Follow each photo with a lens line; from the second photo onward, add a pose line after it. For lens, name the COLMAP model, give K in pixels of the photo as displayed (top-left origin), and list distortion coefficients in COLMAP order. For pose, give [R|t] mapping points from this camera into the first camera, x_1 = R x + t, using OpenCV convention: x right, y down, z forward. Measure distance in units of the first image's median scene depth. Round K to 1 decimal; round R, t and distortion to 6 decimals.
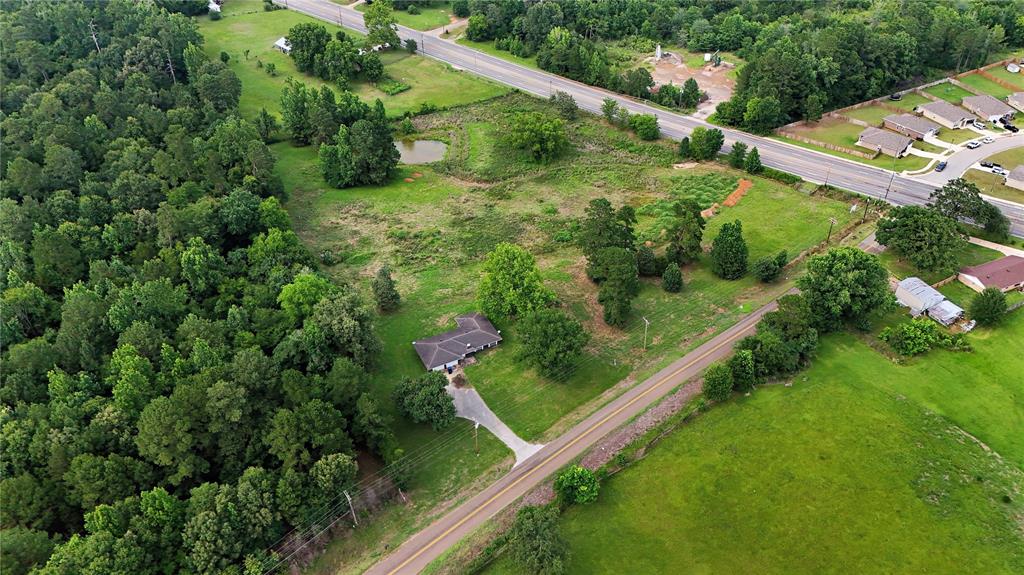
lens RADIAL K [[753.6, 0, 512.4], [0, 753.6, 288.7], [0, 0, 1]] dist [0.073451, -0.067829]
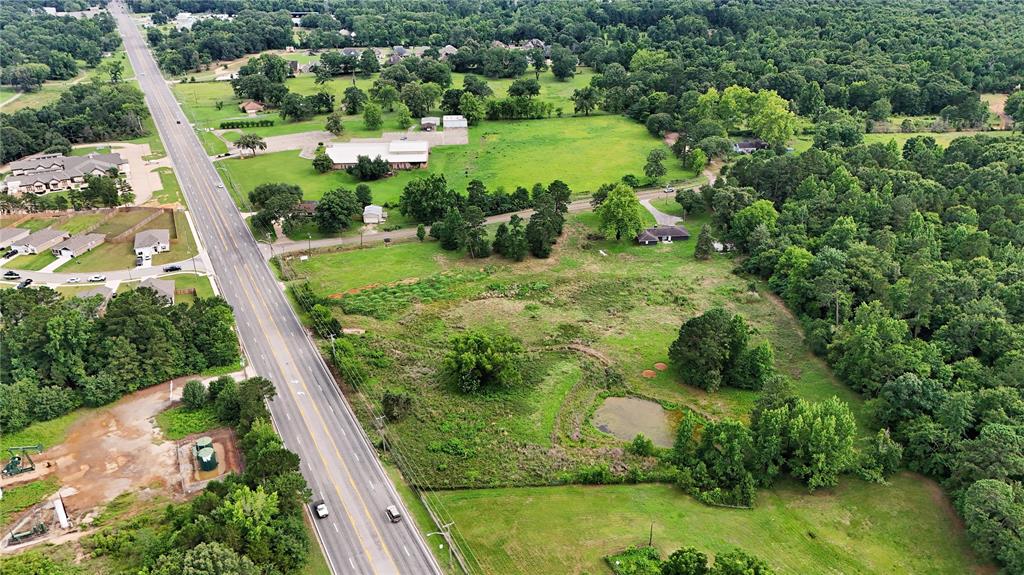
lens RADIAL K [[753.6, 0, 512.1], [0, 753.6, 287.2], [0, 0, 1]] dist [0.073451, -0.067829]
pose [[-0.915593, -0.157612, 0.369929, -0.253732], [0.258134, 0.475001, 0.841274, -0.834838], [-0.308312, 0.865756, -0.394222, 1.169876]]
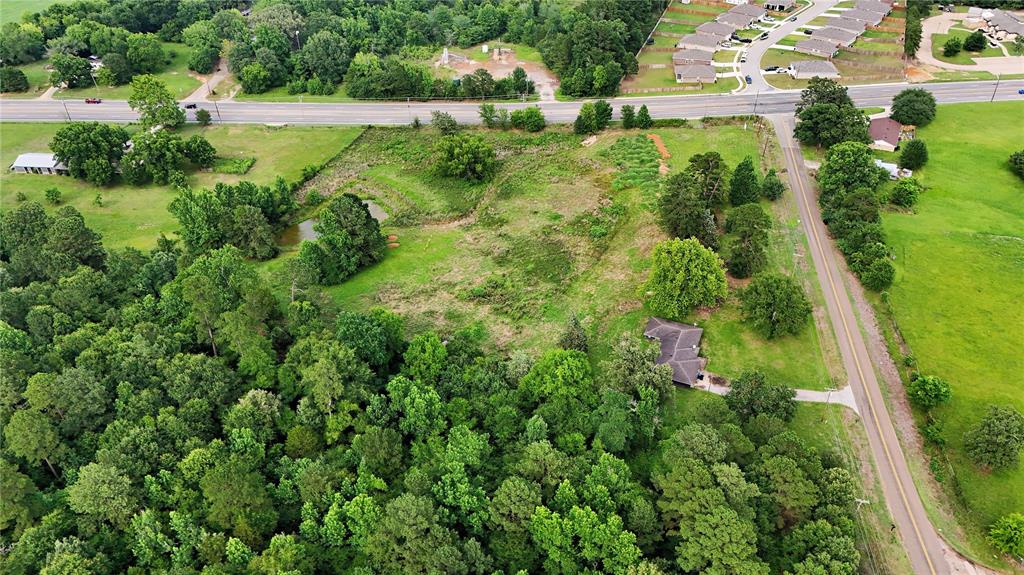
lens RADIAL K [[753.6, 0, 511.7], [0, 753.6, 289.6], [0, 0, 1]] dist [0.073451, -0.067829]
pose [[0.760780, -0.395099, 0.514889, -0.452126], [0.399882, 0.910228, 0.107612, -0.122293], [-0.511183, 0.124026, 0.850476, 0.170575]]
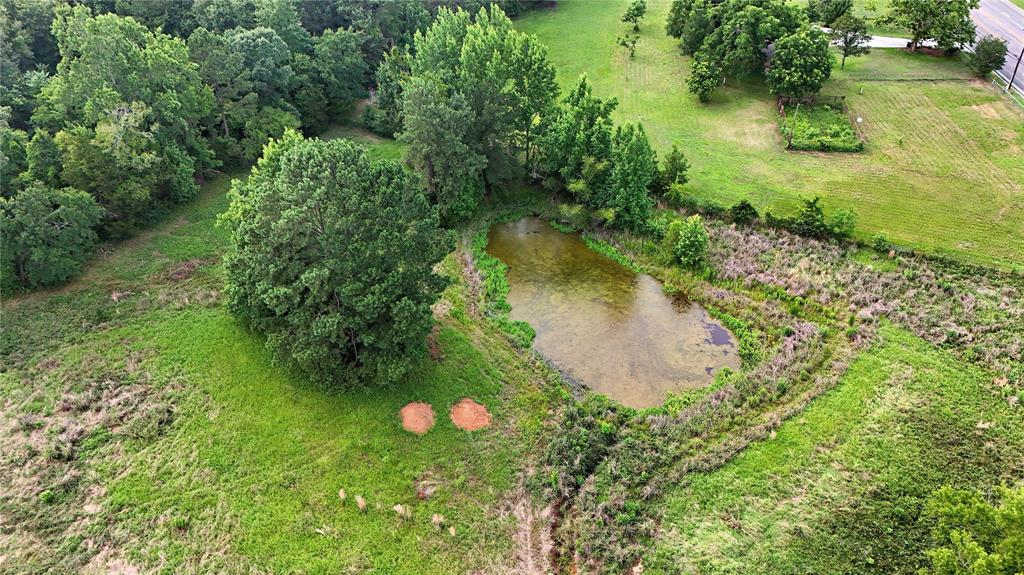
lens RADIAL K [[753.6, 0, 505.6], [0, 753.6, 293.0], [0, 0, 1]] dist [0.073451, -0.067829]
pose [[0.581247, 0.474772, -0.660866, 0.029715], [-0.486110, 0.853896, 0.185901, -0.218559], [0.652571, 0.213199, 0.727116, 0.736977]]
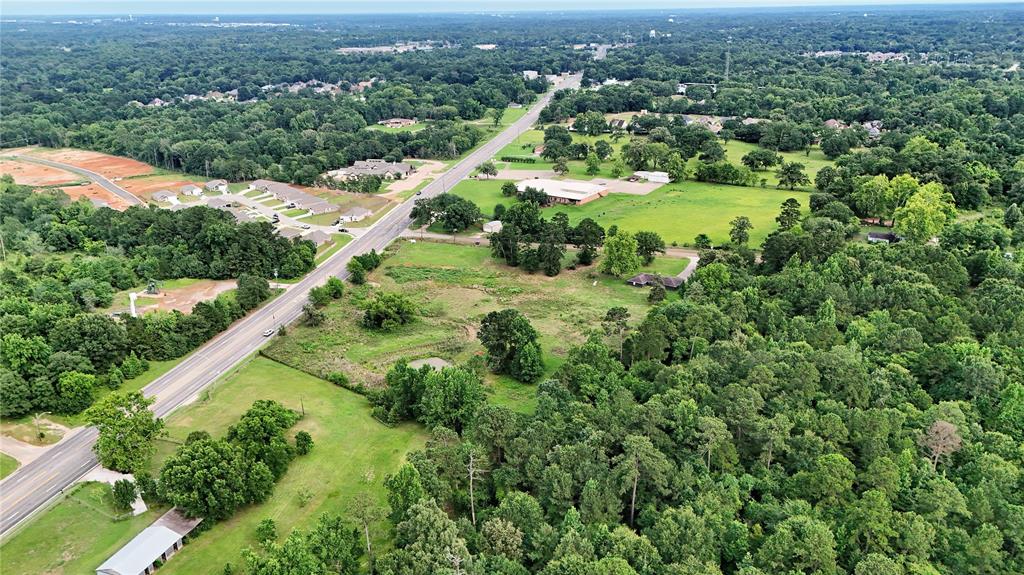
lens RADIAL K [[753.6, 0, 513.9], [0, 753.6, 292.0], [0, 0, 1]] dist [0.073451, -0.067829]
pose [[-0.464198, -0.296682, 0.834566, -0.892316], [0.548014, 0.644033, 0.533763, -0.660400], [-0.695846, 0.705125, -0.136373, 0.954008]]
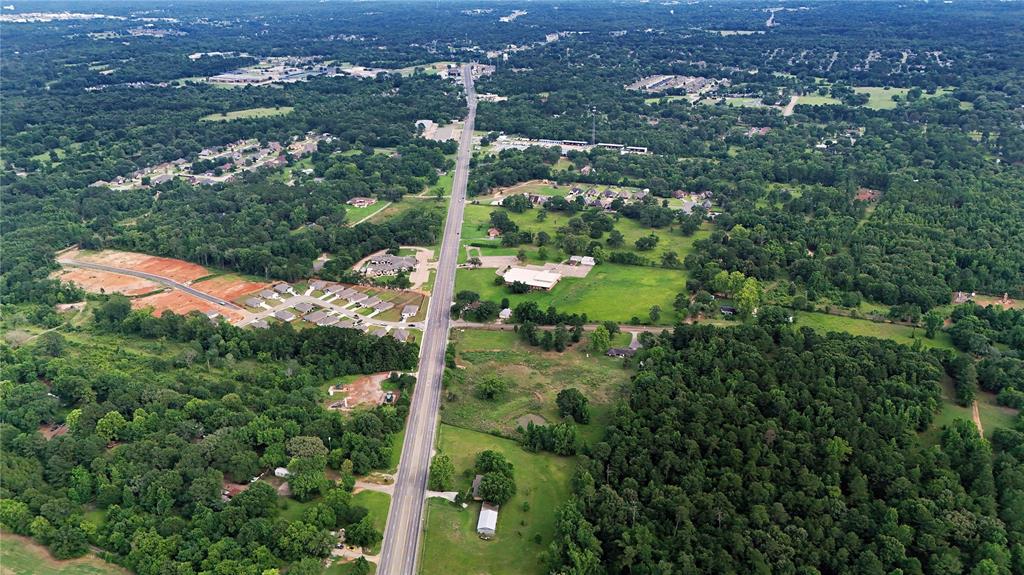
lens RADIAL K [[753.6, 0, 512.3], [0, 753.6, 286.1], [0, 0, 1]] dist [0.073451, -0.067829]
pose [[-0.647781, -0.273358, 0.711094, -1.275305], [0.475220, 0.584552, 0.657621, -1.561406], [-0.595437, 0.763921, -0.248756, 1.194770]]
